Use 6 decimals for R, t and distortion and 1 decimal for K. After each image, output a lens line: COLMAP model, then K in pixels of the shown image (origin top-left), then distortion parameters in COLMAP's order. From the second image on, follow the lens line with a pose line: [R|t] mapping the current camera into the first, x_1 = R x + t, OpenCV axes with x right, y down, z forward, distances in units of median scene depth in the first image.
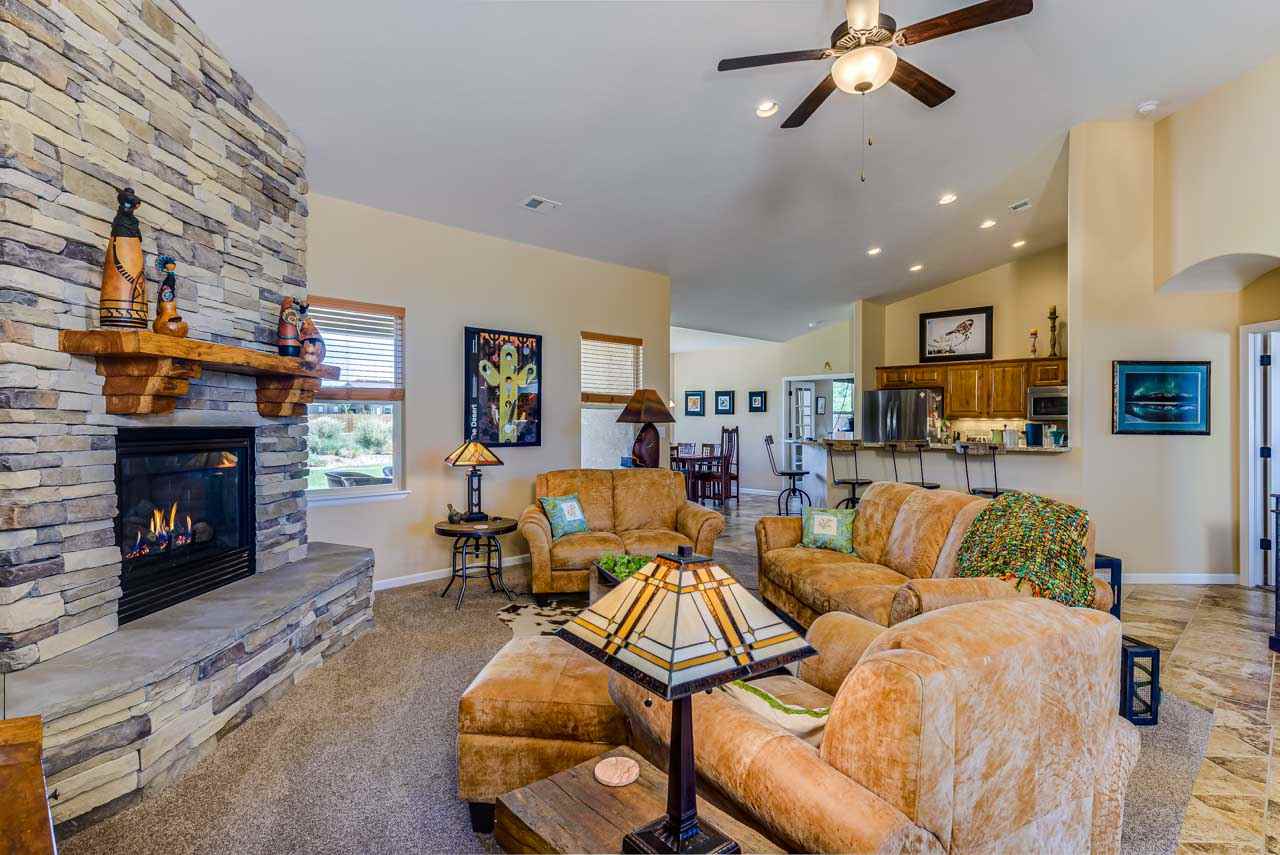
lens RADIAL K [[641.5, 0, 640.0], [0, 641.5, 427.5], [0, 0, 1]] dist [0.023396, -0.010432]
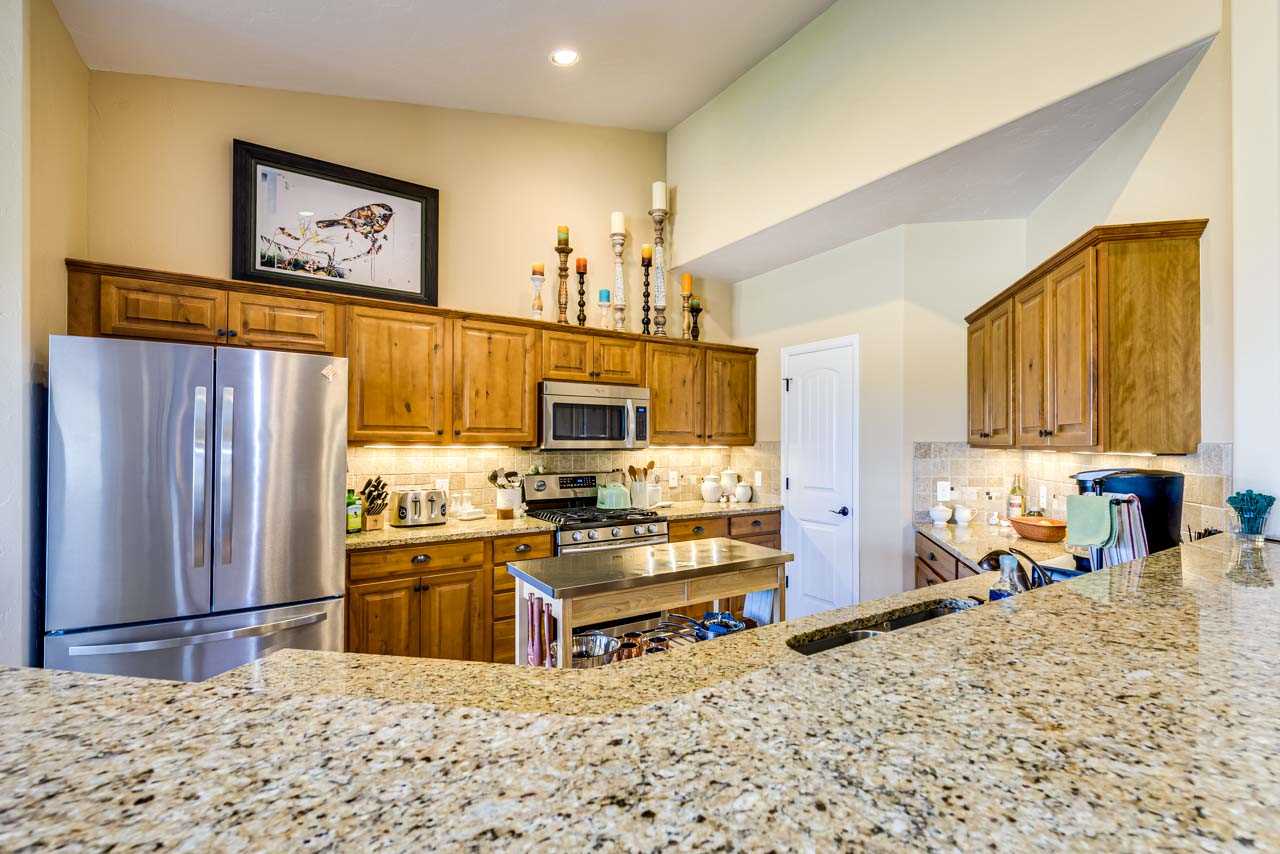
lens RADIAL K [[582.8, 0, 697.0], [0, 582.8, 441.0], [0, 0, 1]] dist [0.003022, 0.000166]
pose [[0.164787, -0.001331, 0.986328, 0.286163], [0.006985, 0.999976, 0.000183, -0.024368], [-0.986305, 0.006859, 0.164792, 1.203208]]
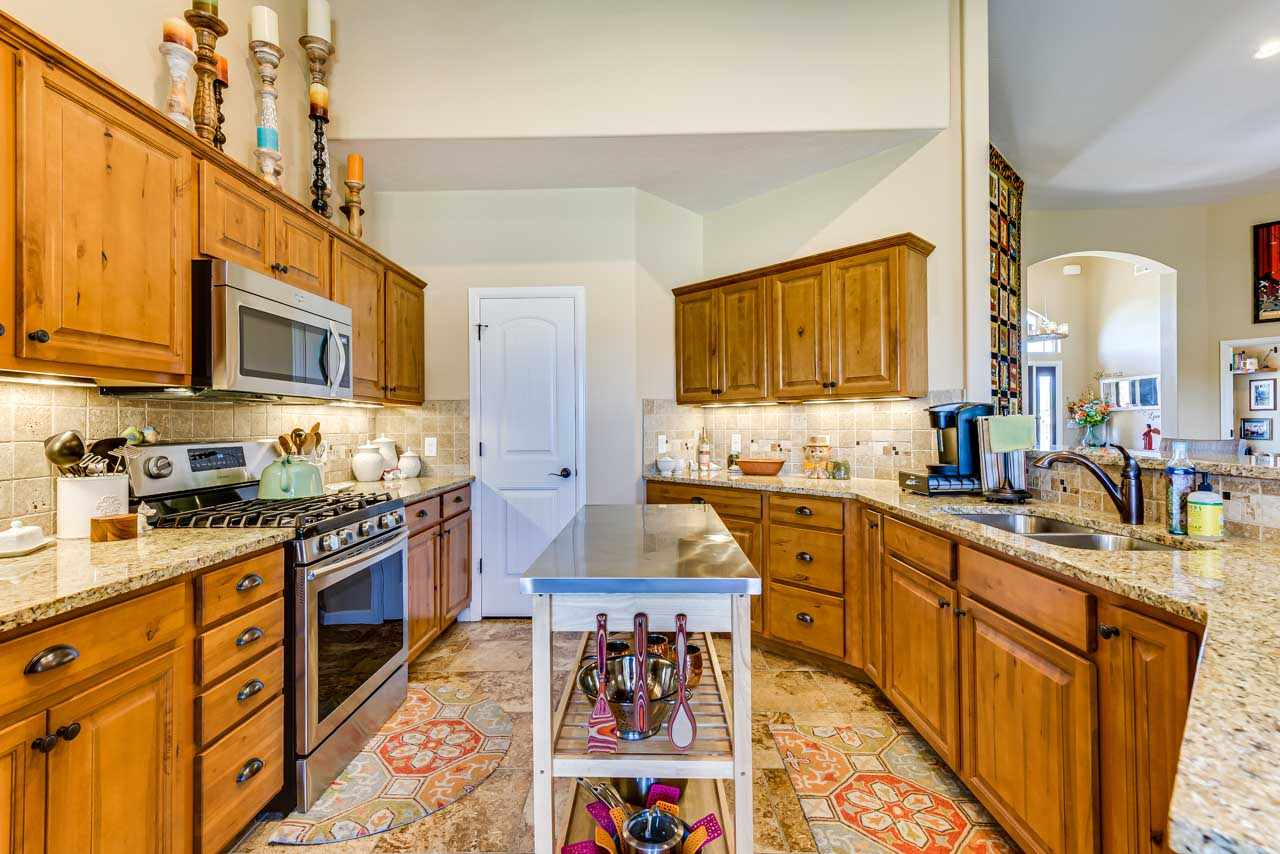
lens RADIAL K [[560.6, 0, 640.0], [0, 560.6, 427.0], [0, 0, 1]] dist [0.012642, -0.001030]
pose [[-0.691301, -0.000353, 0.722567, 0.491938], [0.012735, 0.999839, 0.012673, 0.002697], [-0.722455, 0.017963, -0.691185, 1.523989]]
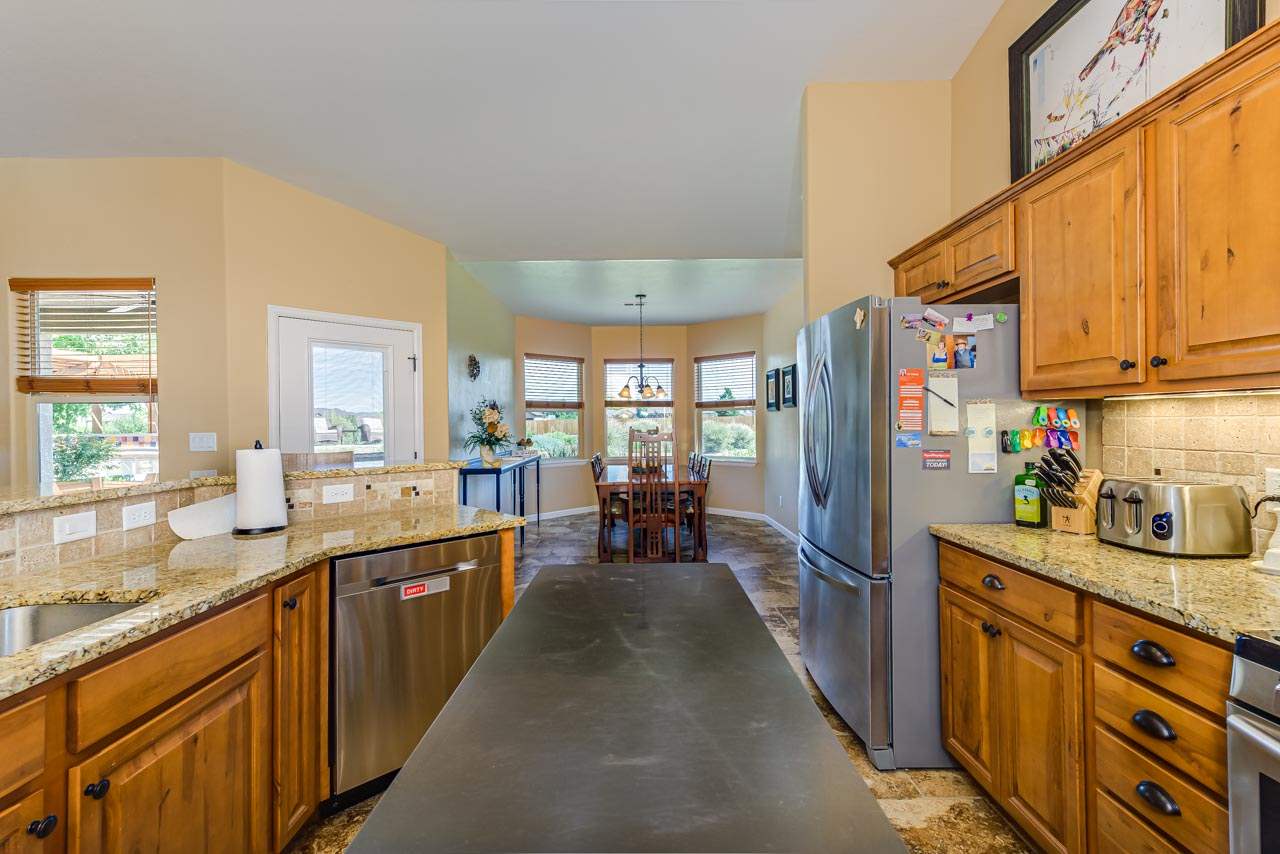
lens RADIAL K [[560.6, 0, 640.0], [0, 560.6, 427.0], [0, 0, 1]] dist [0.012642, -0.001030]
pose [[0.715346, -0.003554, -0.698762, 0.842048], [0.004415, 0.999990, -0.000566, -0.004992], [0.698757, -0.002680, 0.715354, 1.181800]]
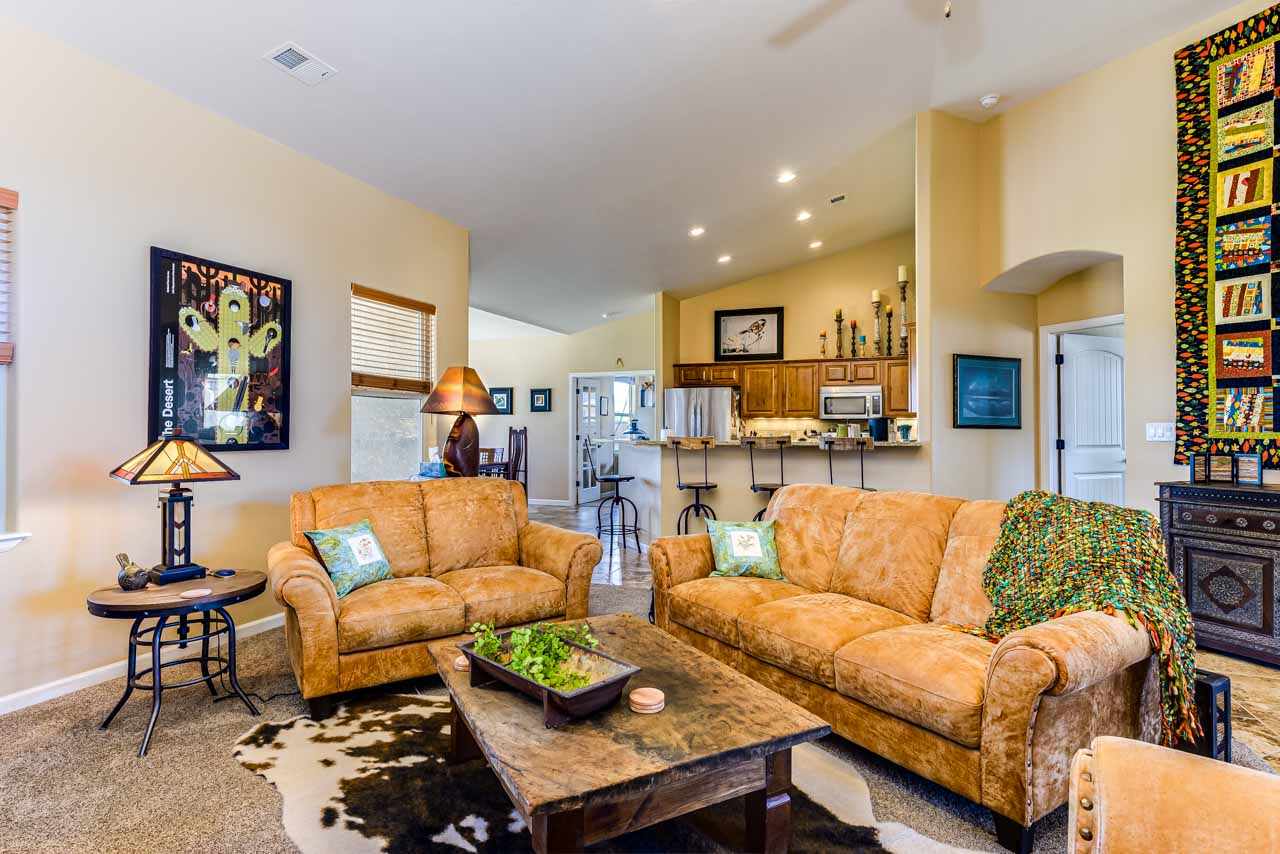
lens RADIAL K [[641.5, 0, 640.0], [0, 641.5, 427.0], [0, 0, 1]] dist [0.023396, -0.010432]
pose [[0.915829, 0.000248, 0.401569, -0.098471], [0.005202, 0.999909, -0.012482, 0.017499], [-0.401535, 0.013520, 0.915744, 0.274050]]
